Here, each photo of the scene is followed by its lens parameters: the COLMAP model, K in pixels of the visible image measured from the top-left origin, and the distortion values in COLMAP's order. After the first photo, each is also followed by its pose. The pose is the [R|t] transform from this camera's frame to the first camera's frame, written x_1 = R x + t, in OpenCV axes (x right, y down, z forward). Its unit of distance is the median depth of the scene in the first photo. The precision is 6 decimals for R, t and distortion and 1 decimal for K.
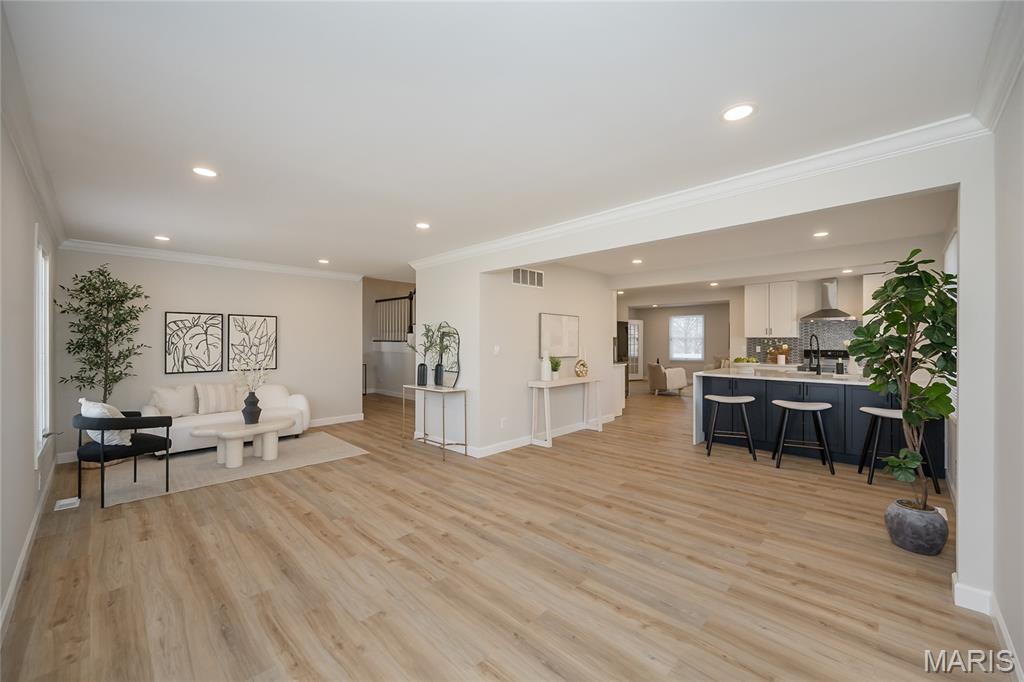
lens RADIAL K [[424.5, 0, 512.0], [0, 424.5, 341.0], [0, 0, 1]] dist [-0.002823, -0.000151]
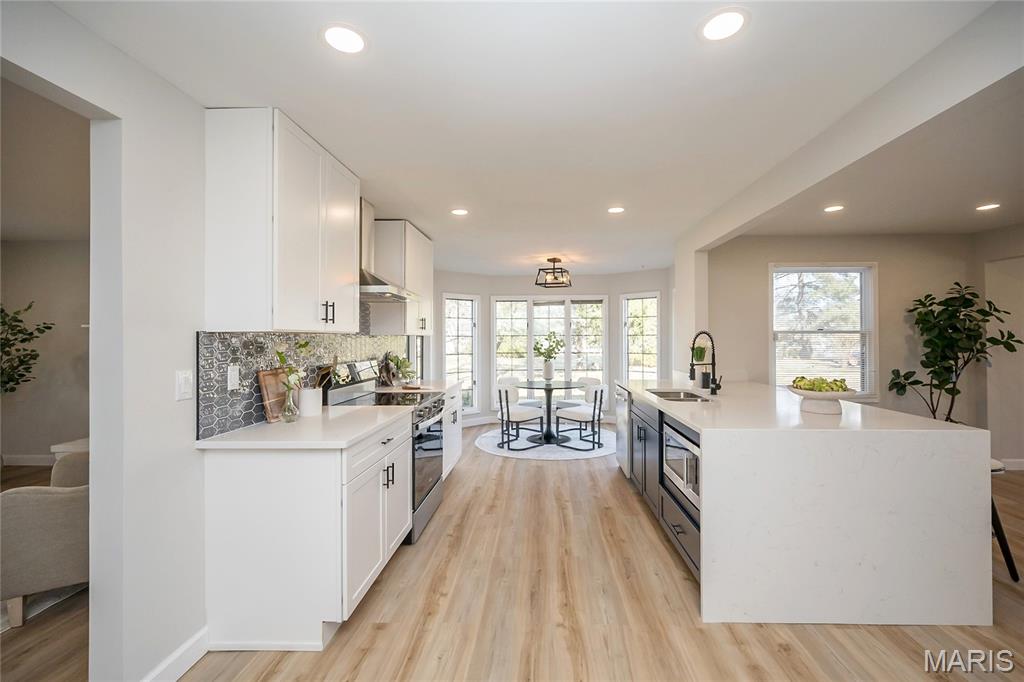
lens RADIAL K [[416.3, 0, 531.4], [0, 416.3, 336.7], [0, 0, 1]] dist [-0.000606, -0.000082]
pose [[-0.663041, 0.005701, 0.748561, 0.540323], [0.007940, 0.999968, -0.000583, -0.006125], [-0.748541, 0.005557, -0.663065, 1.955101]]
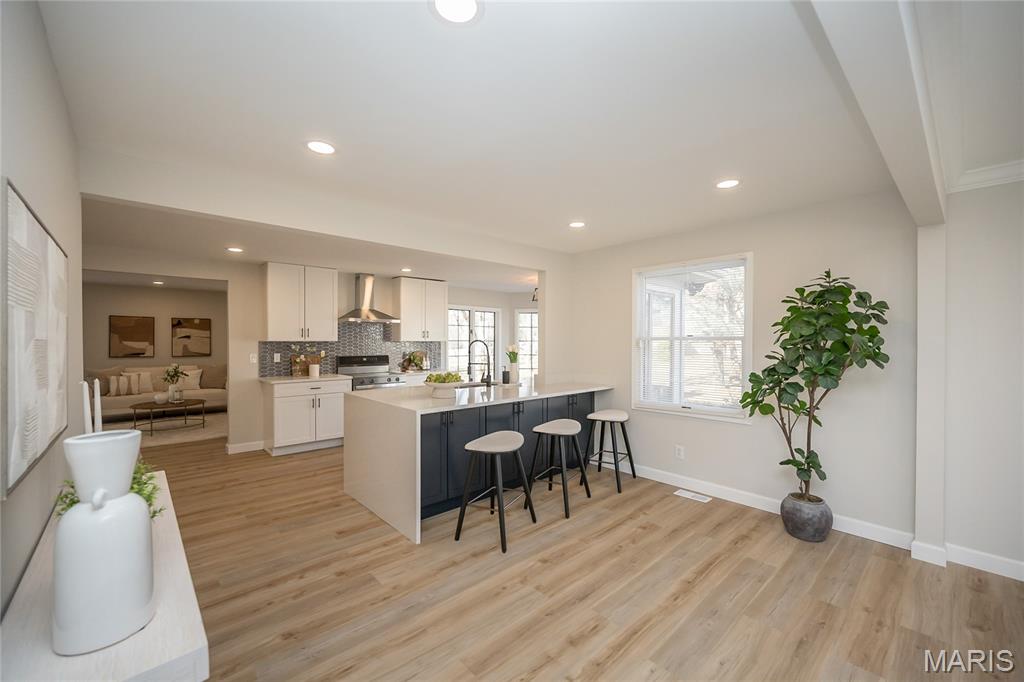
lens RADIAL K [[402.8, 0, 524.4], [0, 402.8, 344.5], [0, 0, 1]] dist [0.000962, -0.000011]
pose [[0.063769, -0.009060, 0.997924, -0.080380], [0.005482, 0.999947, 0.008728, -0.011030], [-0.997950, 0.004914, 0.063815, 1.063806]]
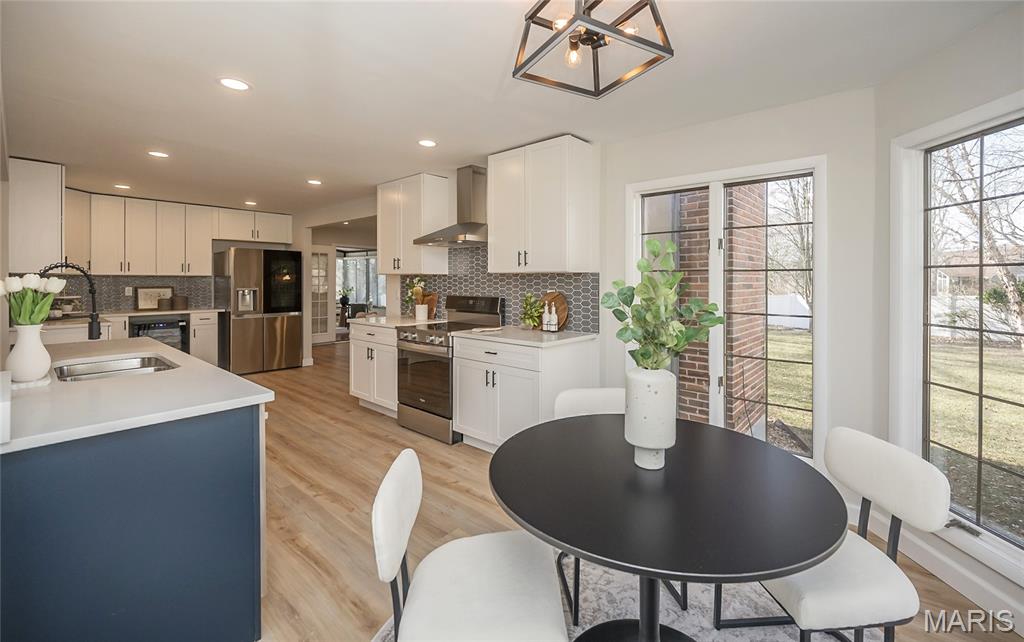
lens RADIAL K [[423.9, 0, 542.6], [0, 423.9, 280.1], [0, 0, 1]] dist [-0.001159, -0.000164]
pose [[0.996999, -0.006186, 0.077161, 1.365326], [0.006264, 0.999980, -0.000768, 0.001824], [-0.077155, 0.001249, 0.997018, 0.756342]]
